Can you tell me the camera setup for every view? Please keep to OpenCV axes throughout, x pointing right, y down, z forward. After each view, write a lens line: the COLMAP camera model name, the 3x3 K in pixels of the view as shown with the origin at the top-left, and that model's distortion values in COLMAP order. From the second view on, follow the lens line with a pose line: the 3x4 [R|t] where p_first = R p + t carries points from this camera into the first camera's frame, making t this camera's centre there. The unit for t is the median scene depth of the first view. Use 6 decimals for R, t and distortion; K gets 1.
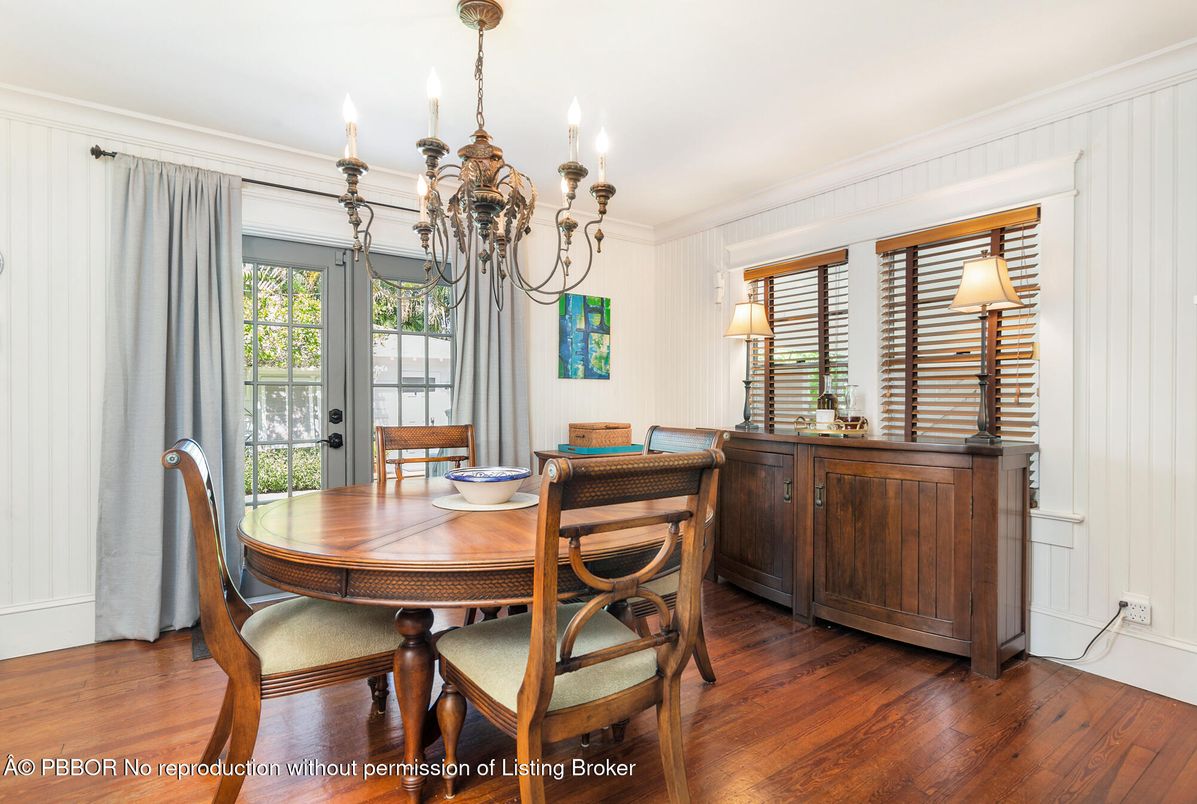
lens RADIAL K [[577.6, 0, 601.7], [0, 577.6, 394.6], [0, 0, 1]] dist [0.003624, 0.000121]
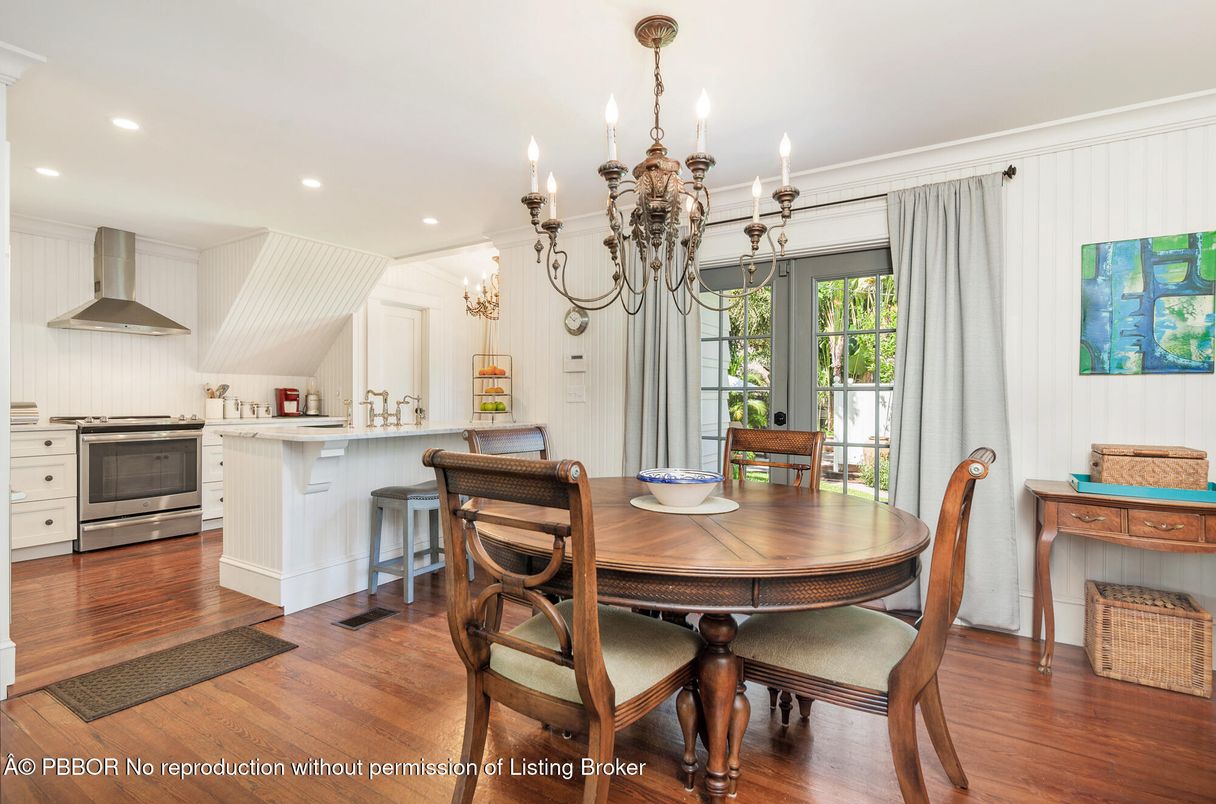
lens RADIAL K [[584.1, 0, 606.4], [0, 584.1, 402.9], [0, 0, 1]] dist [0.017586, 0.000013]
pose [[0.397524, 0.005781, -0.917574, 0.331167], [-0.002178, 0.999983, 0.005356, 0.001496], [0.917589, -0.000131, 0.397530, 0.229072]]
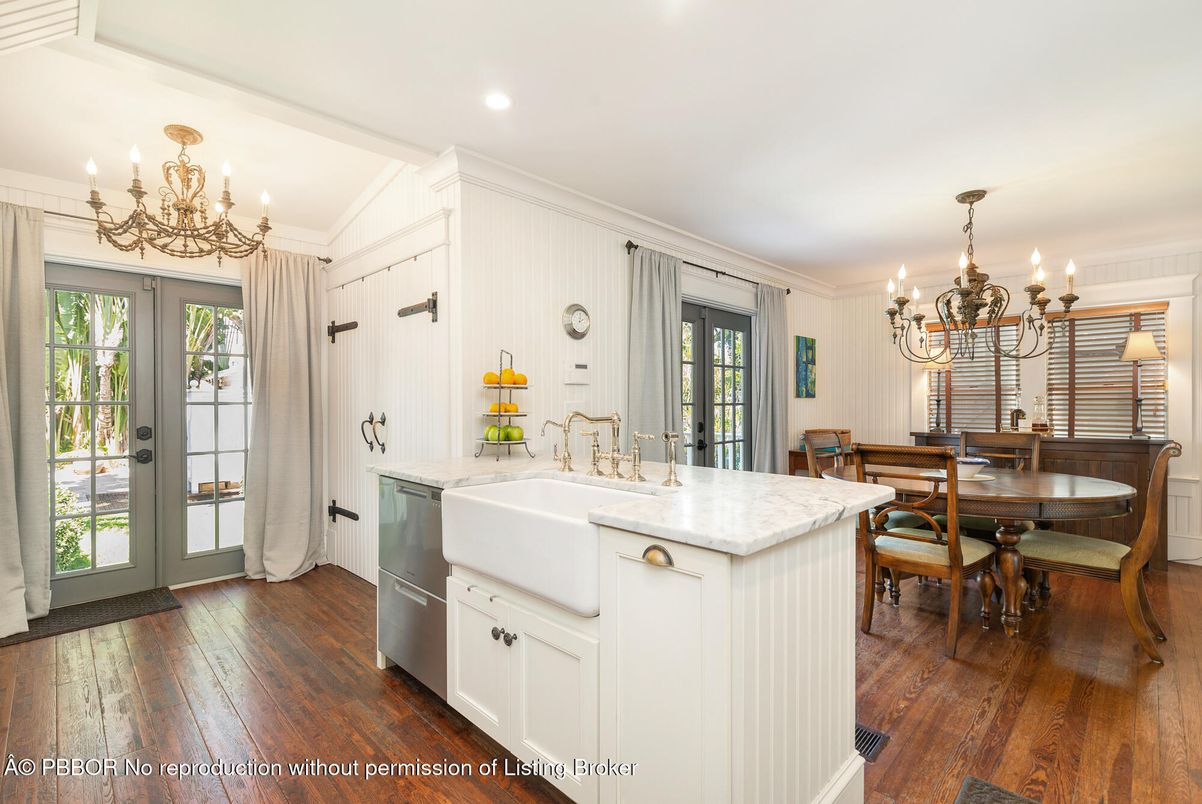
lens RADIAL K [[549.7, 0, 600.6], [0, 549.7, 402.0], [0, 0, 1]] dist [0.001067, 0.000353]
pose [[0.984070, -0.006240, 0.177674, -0.761556], [0.005949, 0.999980, 0.002173, -0.023688], [-0.177684, -0.001081, 0.984087, -0.204813]]
